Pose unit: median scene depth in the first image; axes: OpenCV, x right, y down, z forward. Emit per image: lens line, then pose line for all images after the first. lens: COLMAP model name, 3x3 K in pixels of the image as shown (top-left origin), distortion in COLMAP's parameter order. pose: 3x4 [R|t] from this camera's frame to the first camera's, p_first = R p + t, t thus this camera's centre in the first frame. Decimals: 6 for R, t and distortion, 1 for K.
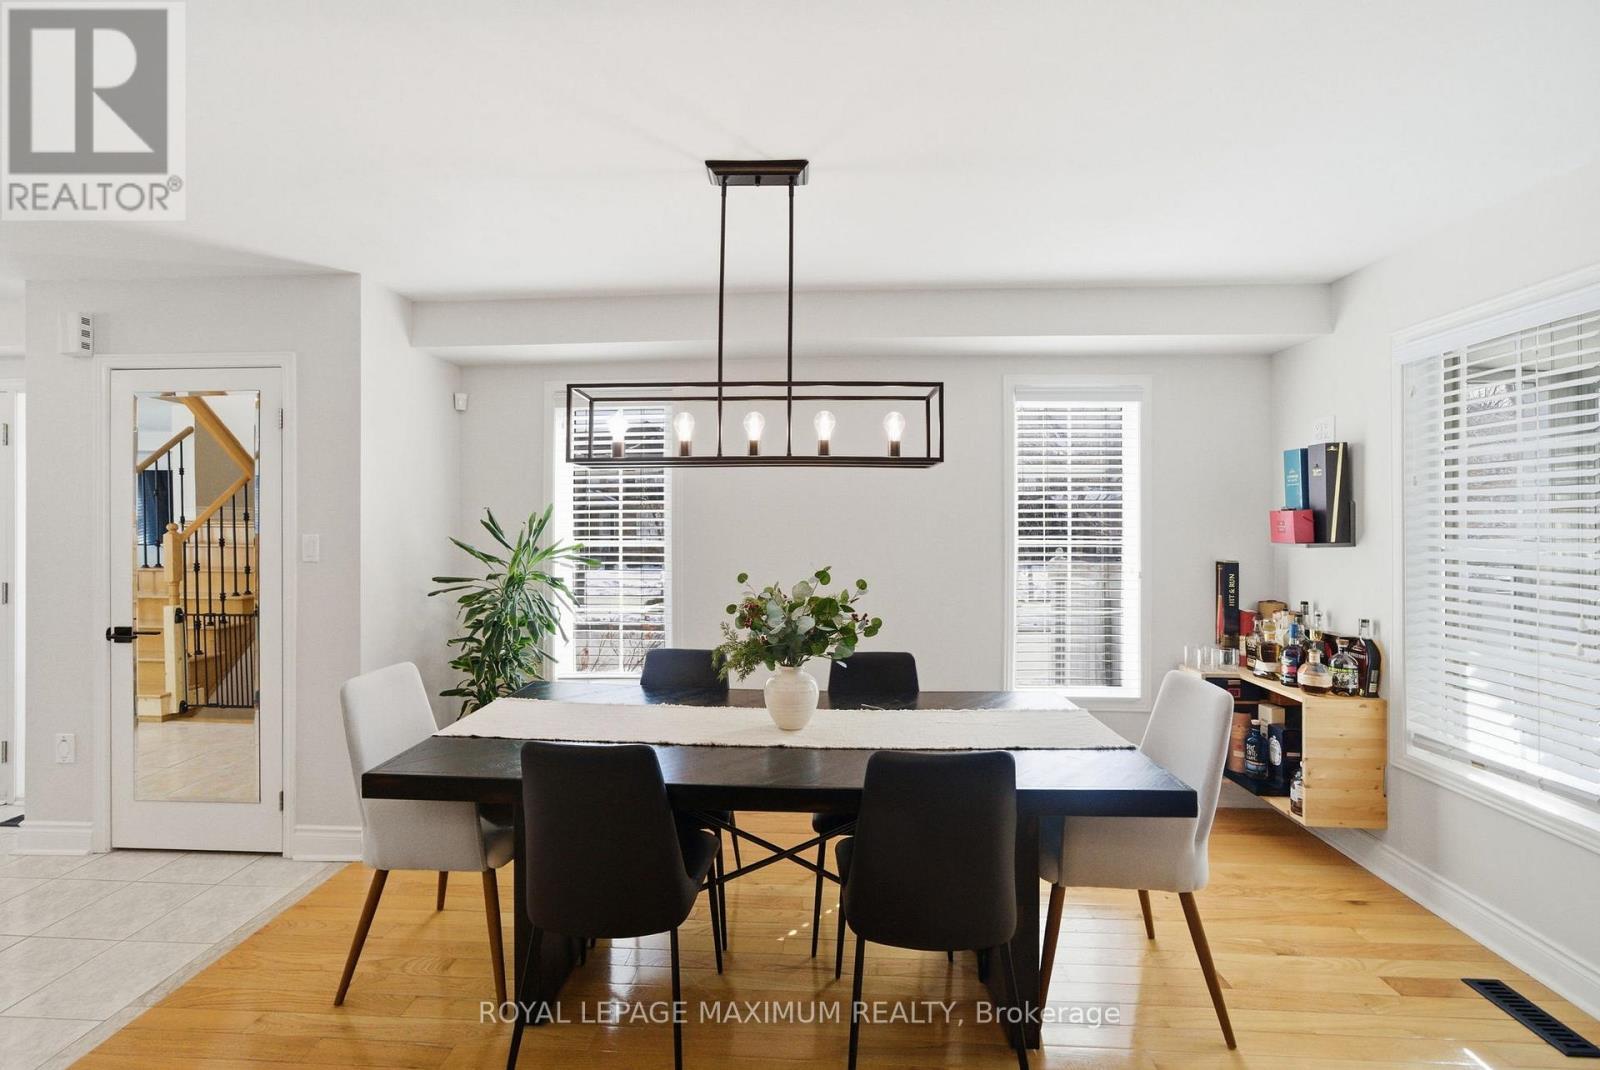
lens RADIAL K [[616.0, 0, 803.5], [0, 616.0, 522.6], [0, 0, 1]] dist [0.000680, -0.000008]
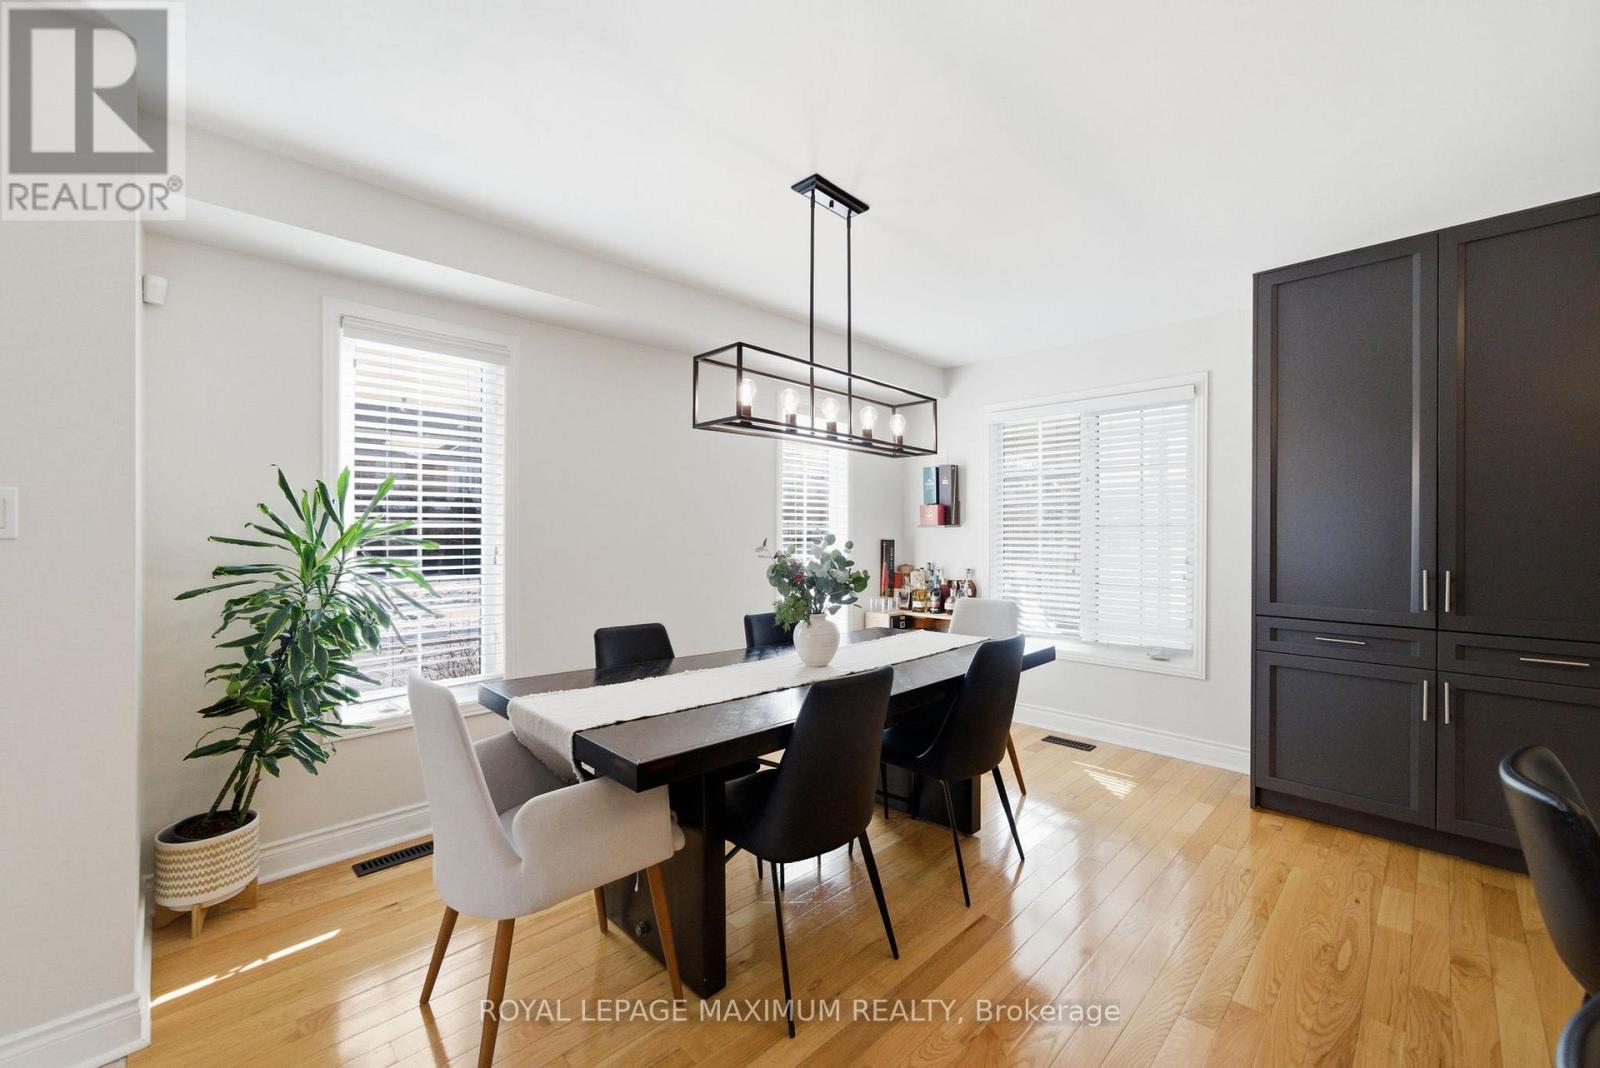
lens RADIAL K [[634.3, 0, 749.9], [0, 634.3, 535.2], [0, 0, 1]] dist [-0.000643, 0.000134]
pose [[0.712115, -0.000134, 0.702063, -0.728366], [-0.005919, 0.999963, 0.006194, 0.052409], [-0.702038, -0.008566, 0.712088, 0.160849]]
